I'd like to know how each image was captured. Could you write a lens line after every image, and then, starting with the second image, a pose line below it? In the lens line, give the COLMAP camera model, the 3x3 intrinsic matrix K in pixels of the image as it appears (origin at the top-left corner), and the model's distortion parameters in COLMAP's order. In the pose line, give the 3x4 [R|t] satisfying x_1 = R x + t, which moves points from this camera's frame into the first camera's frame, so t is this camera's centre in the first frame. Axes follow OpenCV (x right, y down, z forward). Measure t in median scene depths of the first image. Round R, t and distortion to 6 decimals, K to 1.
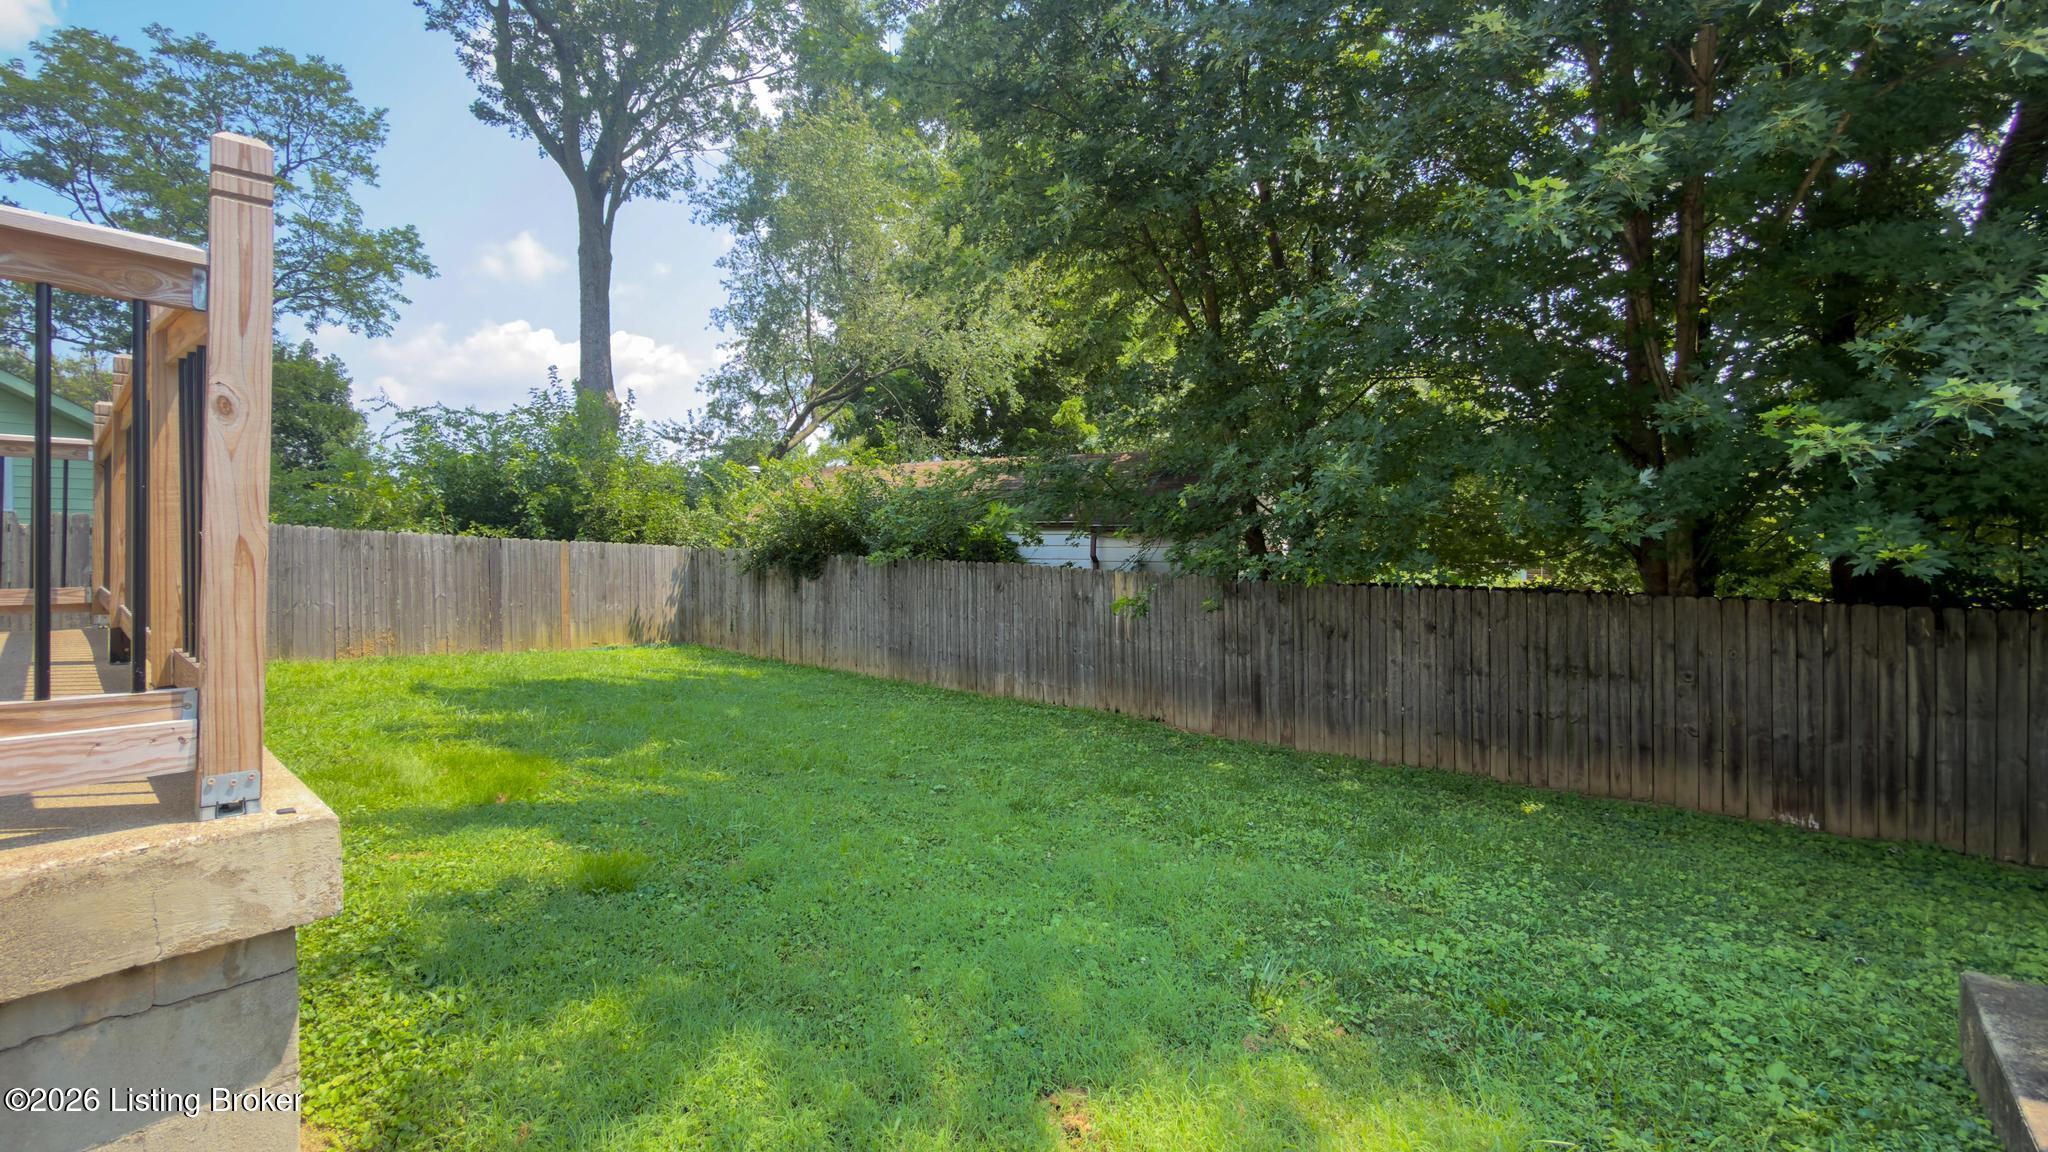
lens RADIAL K [[842.7, 0, 988.4], [0, 842.7, 546.8], [0, 0, 1]] dist [0.000020, -0.000116]
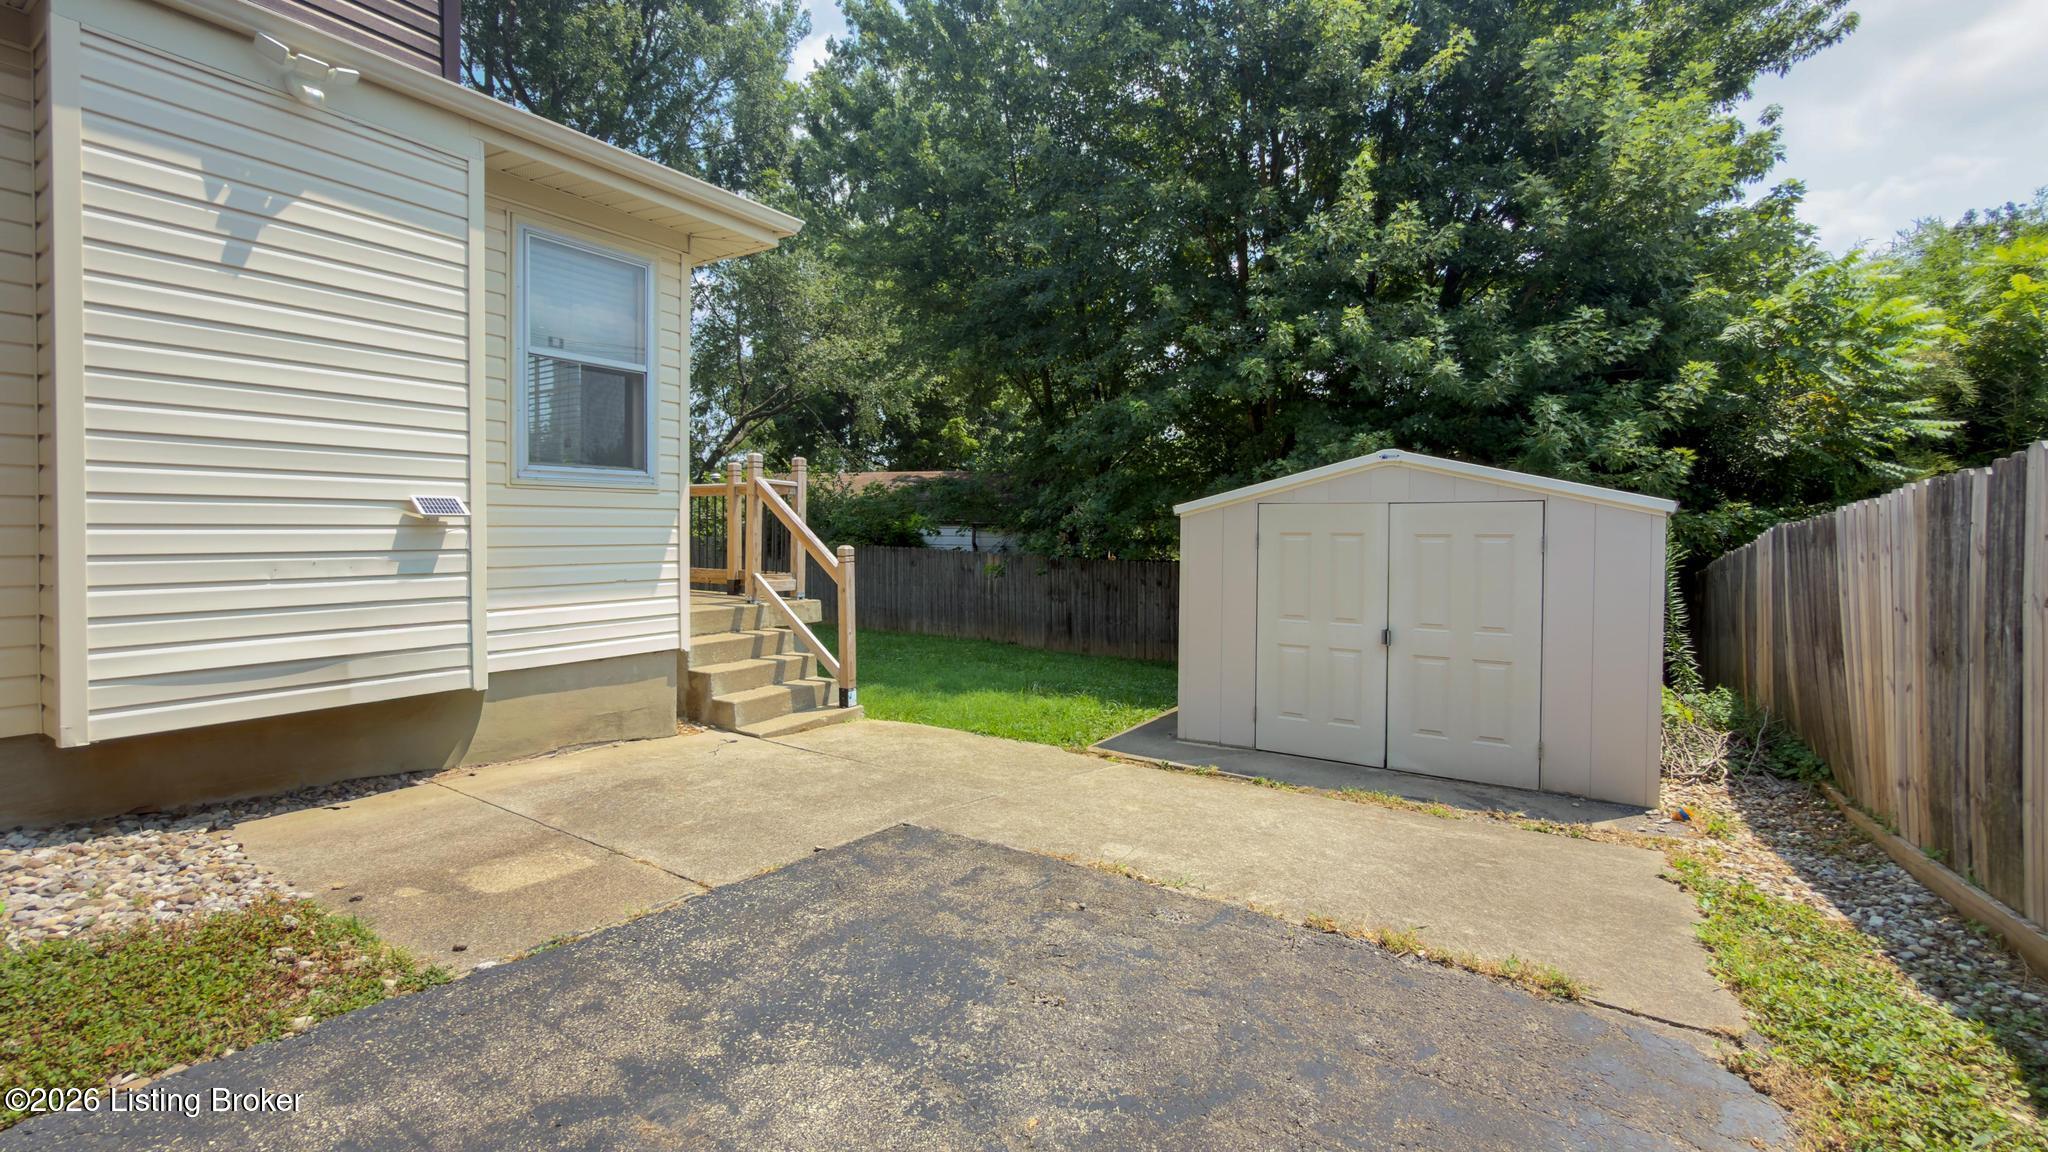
lens RADIAL K [[842.7, 0, 988.4], [0, 842.7, 546.8], [0, 0, 1]] dist [0.000020, -0.000116]
pose [[0.989615, 0.006692, 0.143589, -0.075670], [-0.008468, 0.999895, 0.011760, -0.000547], [-0.143495, -0.012853, 0.989568, -0.562830]]
